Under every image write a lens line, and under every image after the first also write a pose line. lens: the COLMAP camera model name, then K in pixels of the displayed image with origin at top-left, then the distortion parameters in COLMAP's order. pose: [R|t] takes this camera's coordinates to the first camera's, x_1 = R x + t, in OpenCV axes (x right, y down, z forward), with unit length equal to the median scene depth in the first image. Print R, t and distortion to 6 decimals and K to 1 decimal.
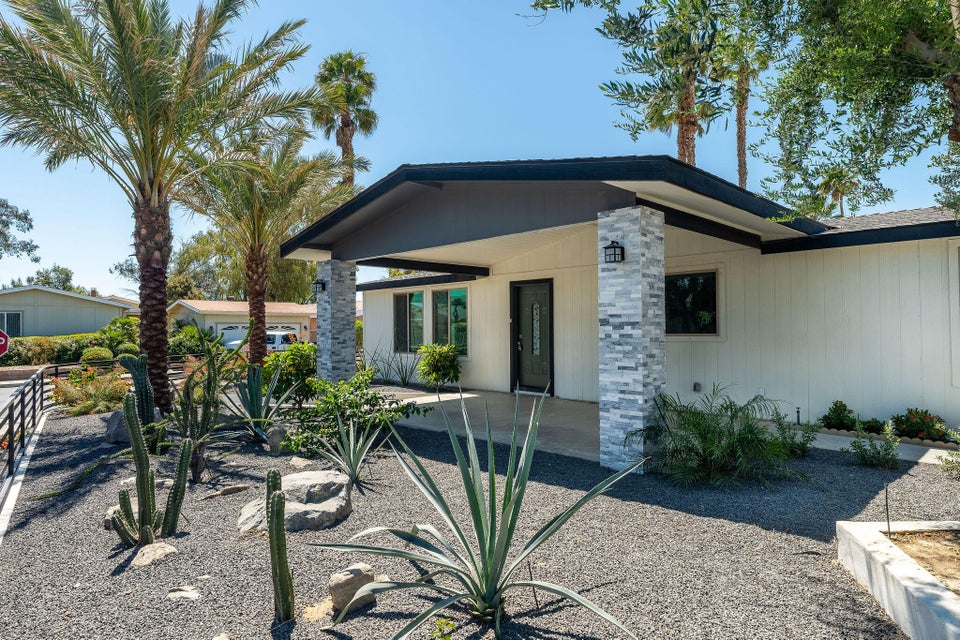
lens RADIAL K [[569.3, 0, 479.9], [0, 569.3, 319.2], [0, 0, 1]] dist [-0.001597, -0.002838]
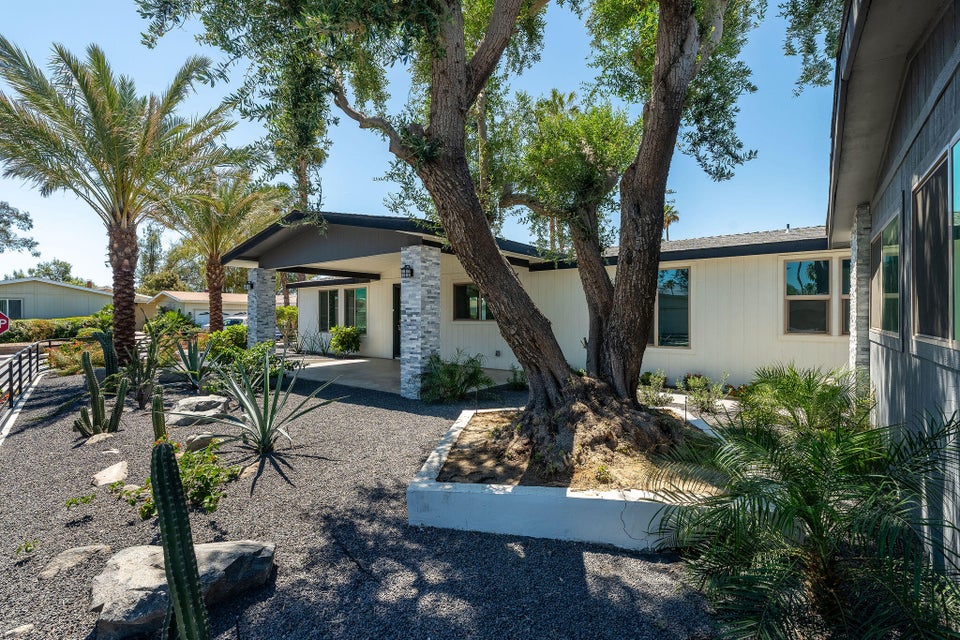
lens RADIAL K [[435.9, 0, 480.8], [0, 435.9, 318.9], [0, 0, 1]] dist [-0.003757, 0.000745]
pose [[0.991339, 0.007264, 0.131129, 0.162411], [-0.010309, 0.999692, 0.022554, -0.004214], [-0.130925, -0.023710, 0.991109, -0.190107]]
